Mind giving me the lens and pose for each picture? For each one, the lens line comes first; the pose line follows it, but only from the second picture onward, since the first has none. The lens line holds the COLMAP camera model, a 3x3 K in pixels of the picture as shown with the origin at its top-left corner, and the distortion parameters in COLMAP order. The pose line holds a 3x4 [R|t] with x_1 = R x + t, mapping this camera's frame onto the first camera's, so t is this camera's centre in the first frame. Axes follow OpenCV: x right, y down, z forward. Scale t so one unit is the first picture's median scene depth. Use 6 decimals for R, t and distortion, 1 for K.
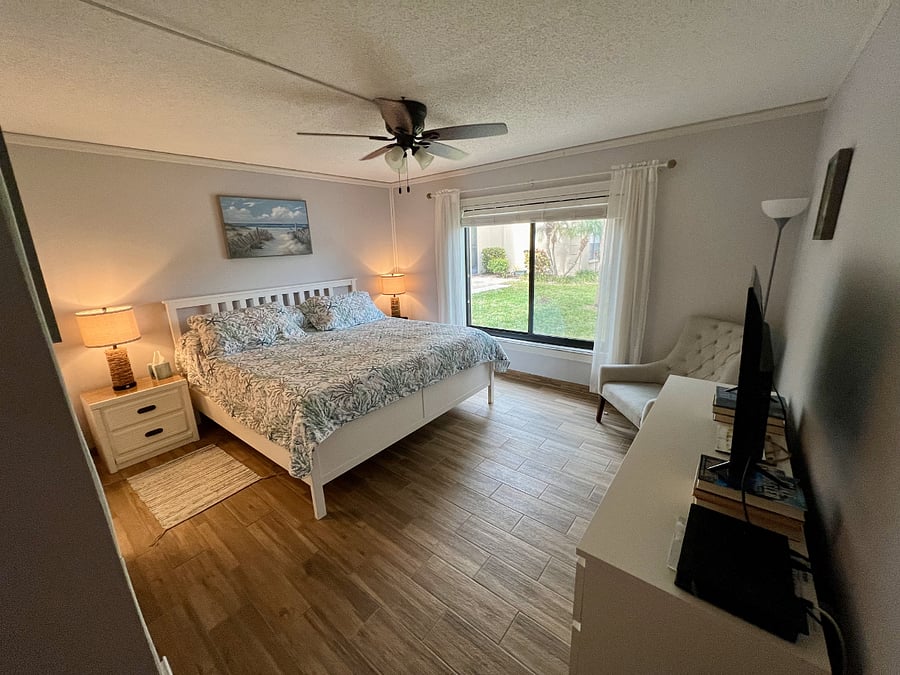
lens RADIAL K [[362.0, 0, 450.0], [0, 362.0, 337.5], [0, 0, 1]] dist [0.001730, 0.000162]
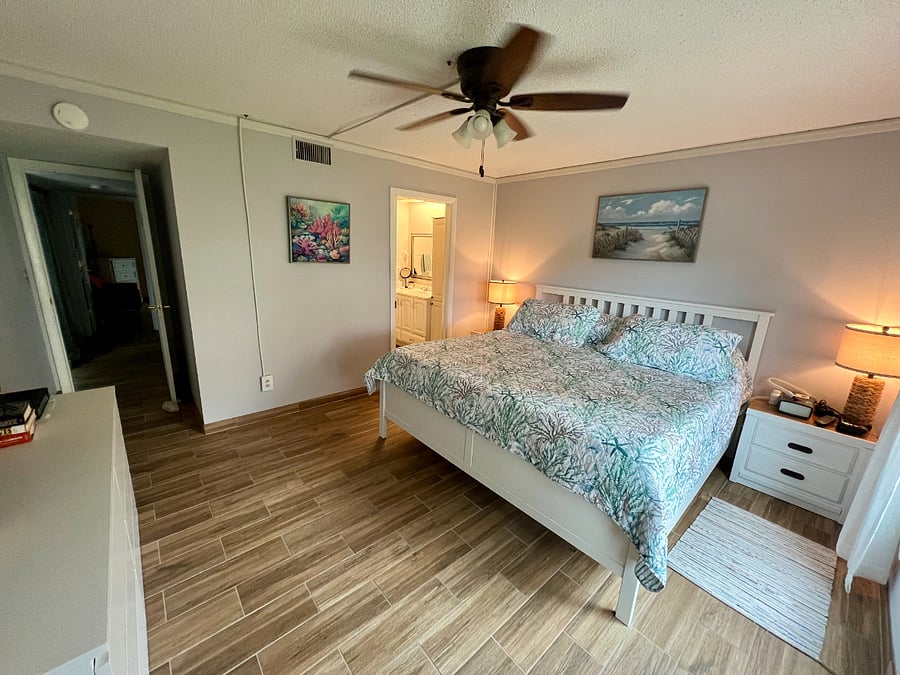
lens RADIAL K [[362.0, 0, 450.0], [0, 362.0, 337.5], [0, 0, 1]] dist [0.001730, 0.000162]
pose [[-0.181590, 0.262973, -0.947560, 0.487312], [-0.285806, 0.907872, 0.306731, -0.205521], [0.940925, 0.326518, -0.089701, 0.761783]]
